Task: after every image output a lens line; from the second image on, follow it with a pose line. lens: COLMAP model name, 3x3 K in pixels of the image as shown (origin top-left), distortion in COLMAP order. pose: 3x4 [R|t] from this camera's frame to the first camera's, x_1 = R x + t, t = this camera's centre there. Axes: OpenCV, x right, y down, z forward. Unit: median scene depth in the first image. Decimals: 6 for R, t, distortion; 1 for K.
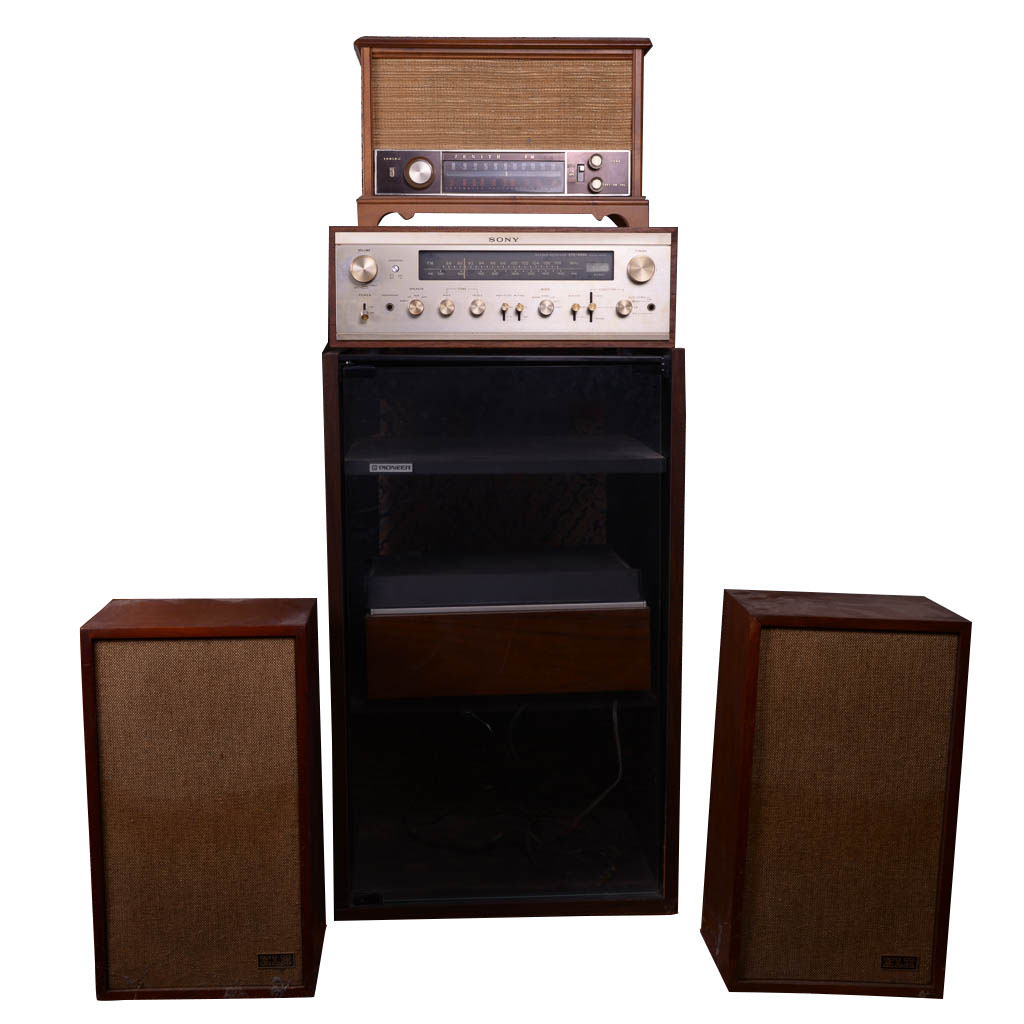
lens RADIAL K [[1474.0, 0, 511.7], [0, 1474.0, 513.9], [0, 0, 1]] dist [-0.090830, 0.000000]
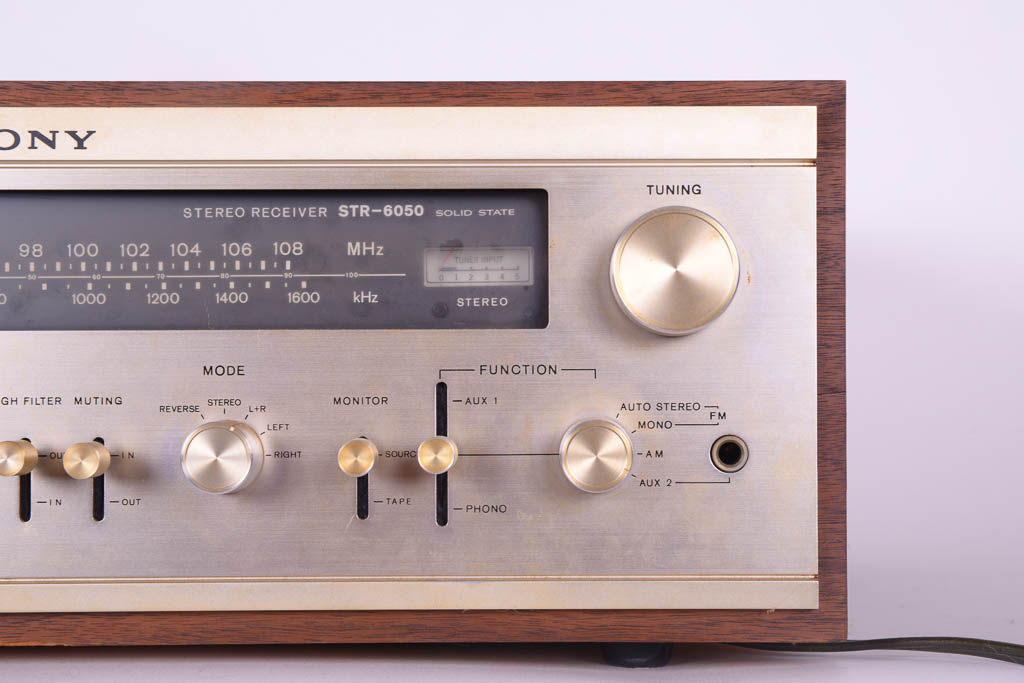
lens RADIAL K [[1922.6, 0, 526.1], [0, 1922.6, 299.2], [0, 0, 1]] dist [0.115272, 0.000000]
pose [[0.999444, -0.004410, -0.033050, 0.075551], [-0.000846, 0.987542, -0.157354, -0.119342], [0.033332, 0.157295, 0.986989, 0.725649]]
